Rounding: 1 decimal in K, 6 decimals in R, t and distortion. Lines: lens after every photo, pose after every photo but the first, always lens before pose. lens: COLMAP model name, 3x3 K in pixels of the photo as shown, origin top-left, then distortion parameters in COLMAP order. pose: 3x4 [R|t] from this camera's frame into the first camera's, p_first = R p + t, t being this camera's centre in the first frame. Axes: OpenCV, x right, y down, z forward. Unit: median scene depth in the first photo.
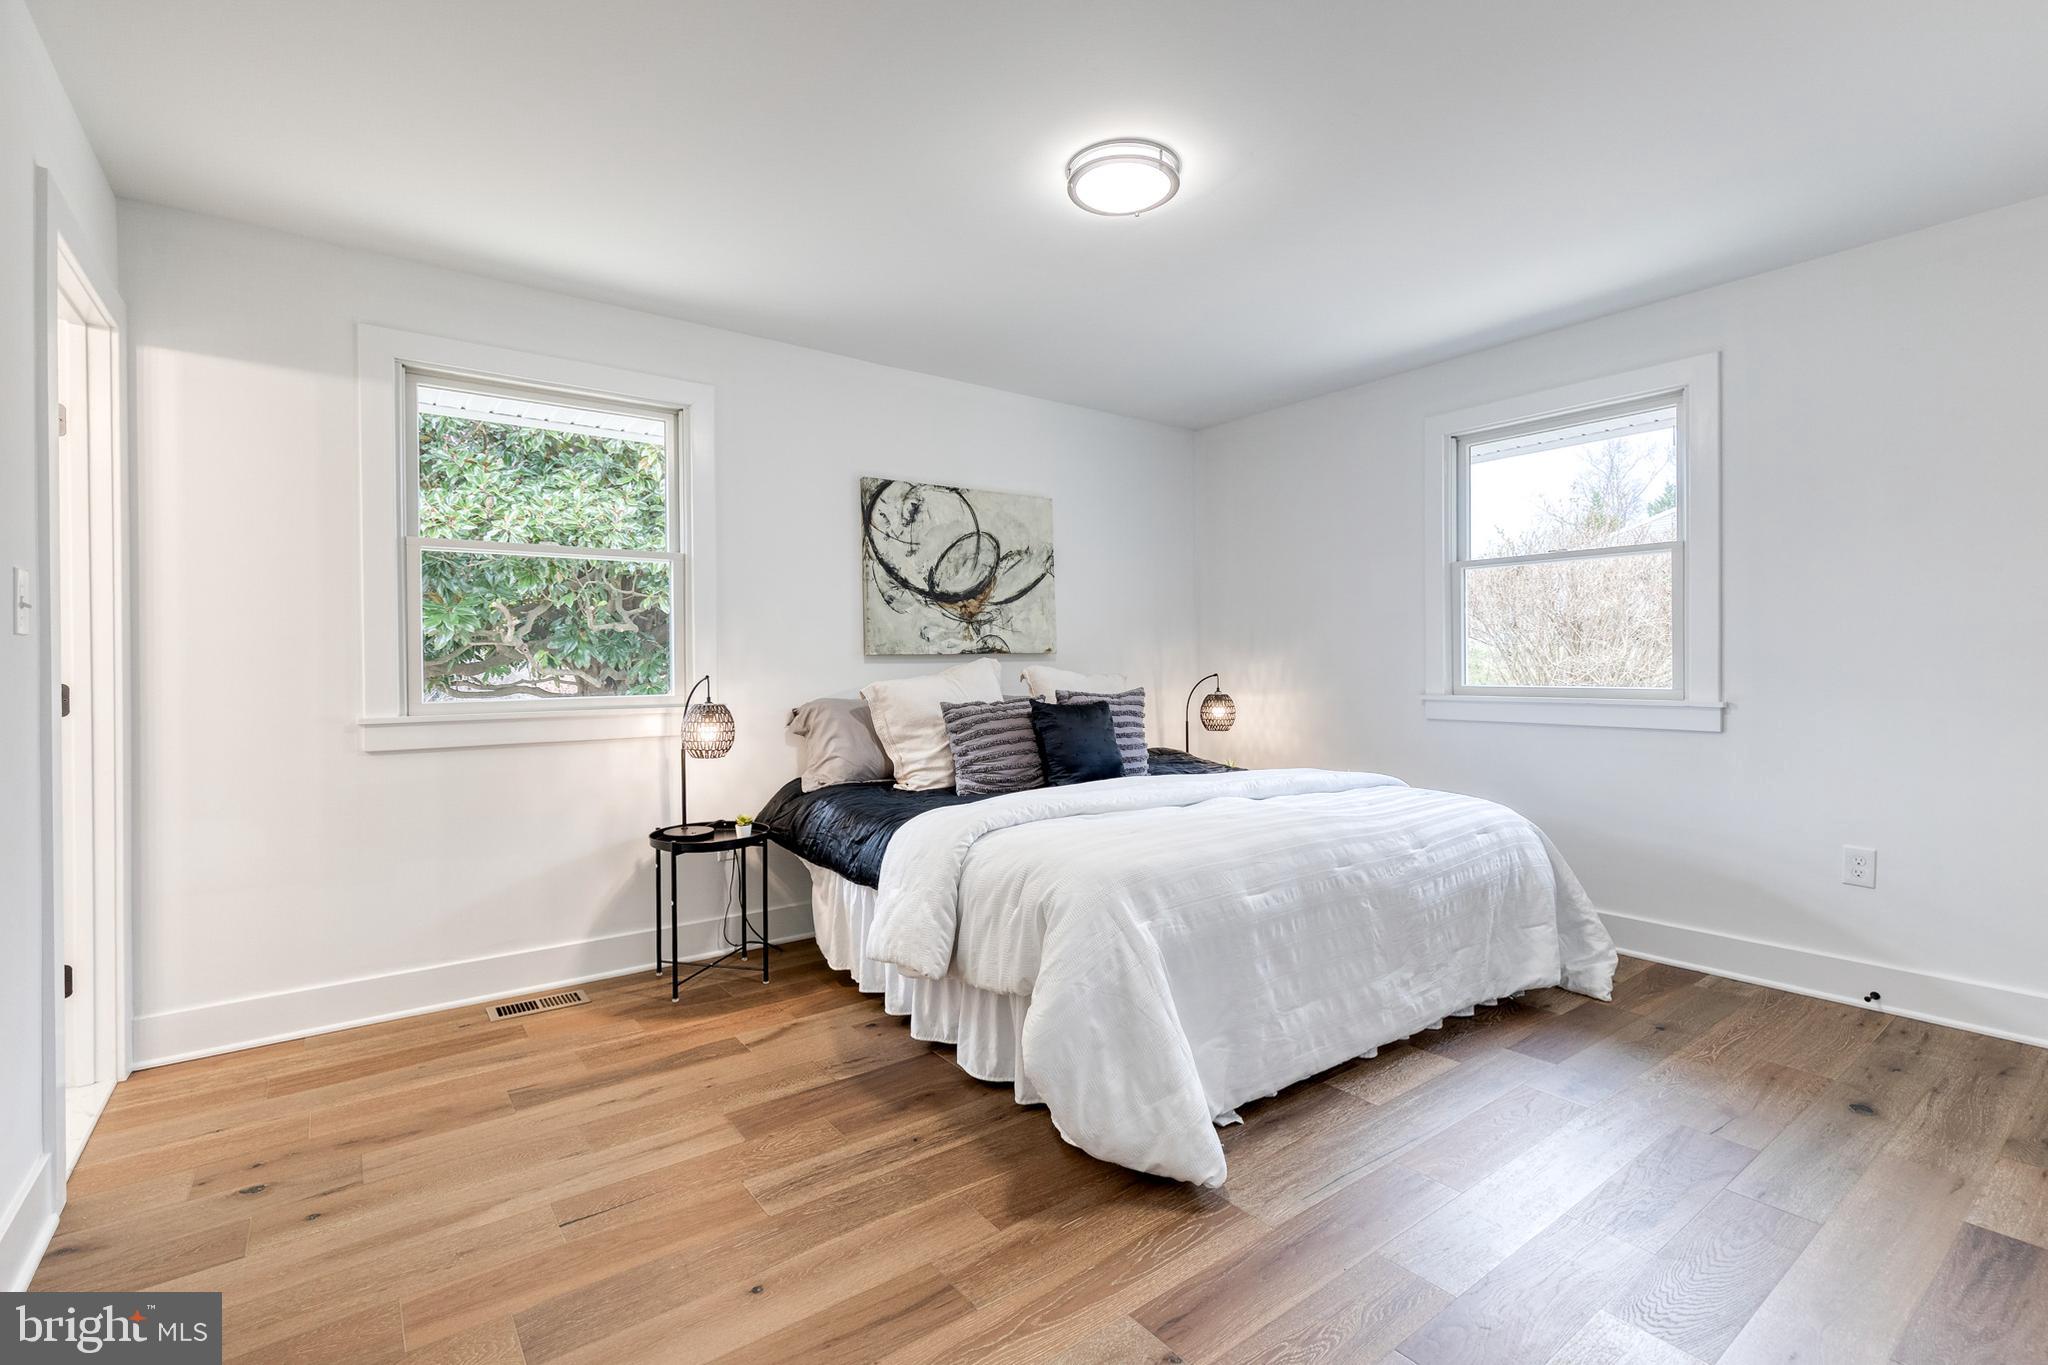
lens RADIAL K [[924.0, 0, 1031.0], [0, 924.0, 675.2], [0, 0, 1]] dist [0.009961, -0.000491]
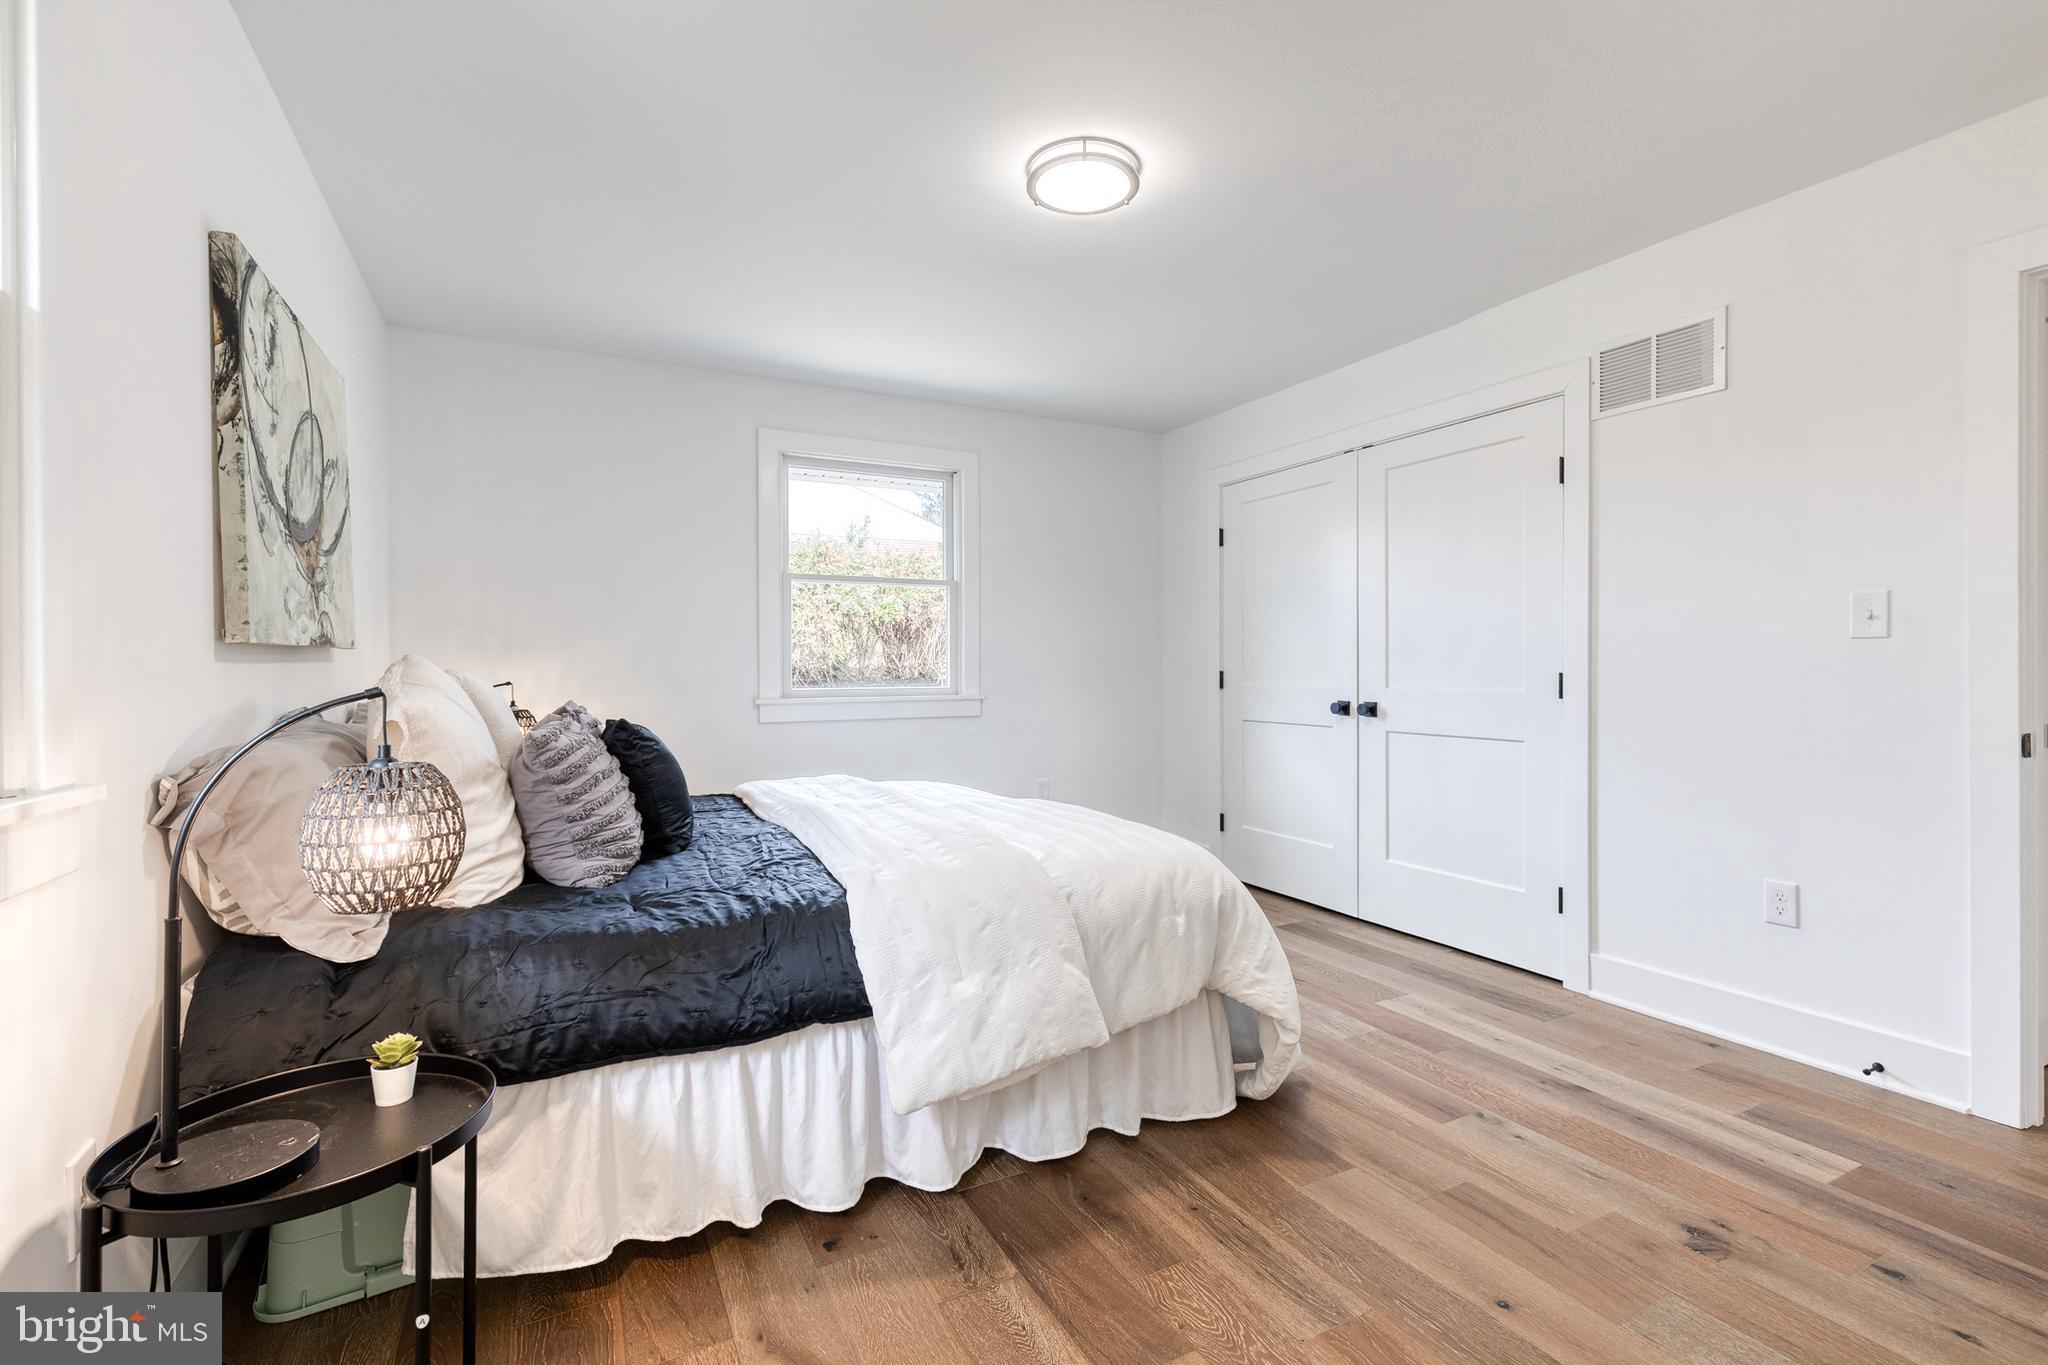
lens RADIAL K [[941.4, 0, 1032.4], [0, 941.4, 681.7], [0, 0, 1]] dist [0.009452, 0.000271]
pose [[0.152697, -0.009589, 0.988226, -0.677595], [0.013691, 0.999877, 0.007586, -0.002039], [-0.988178, 0.012372, 0.152810, 0.669654]]
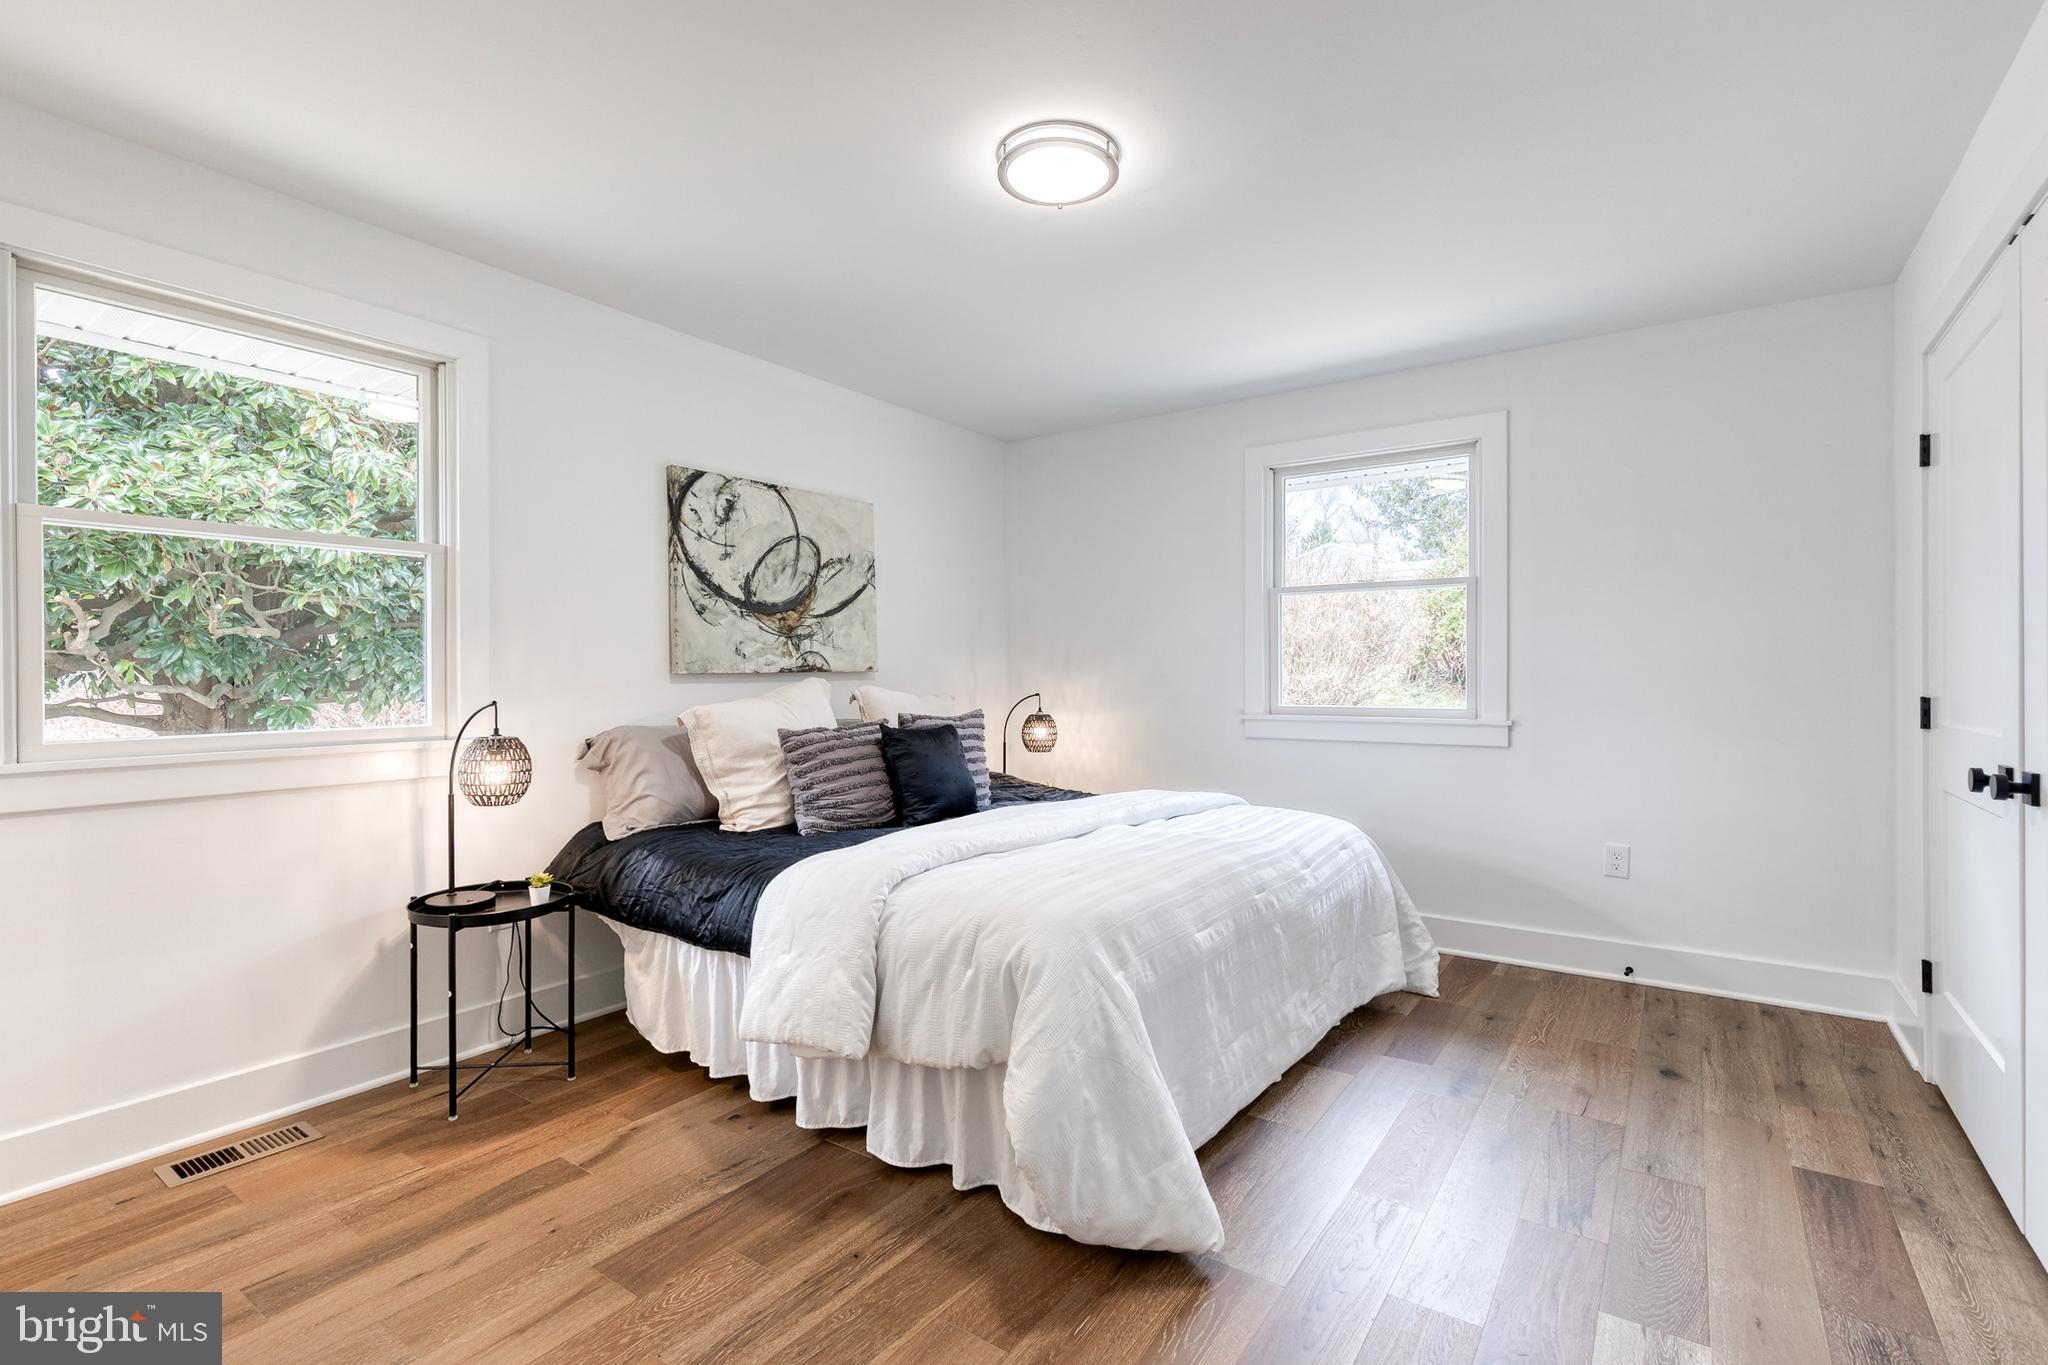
lens RADIAL K [[941.4, 0, 1032.4], [0, 941.4, 681.7], [0, 0, 1]] dist [0.009452, 0.000271]
pose [[0.951174, 0.001572, 0.308650, -0.158118], [0.000414, 0.999980, -0.006368, -0.010775], [-0.308654, 0.006185, 0.951154, 0.085024]]
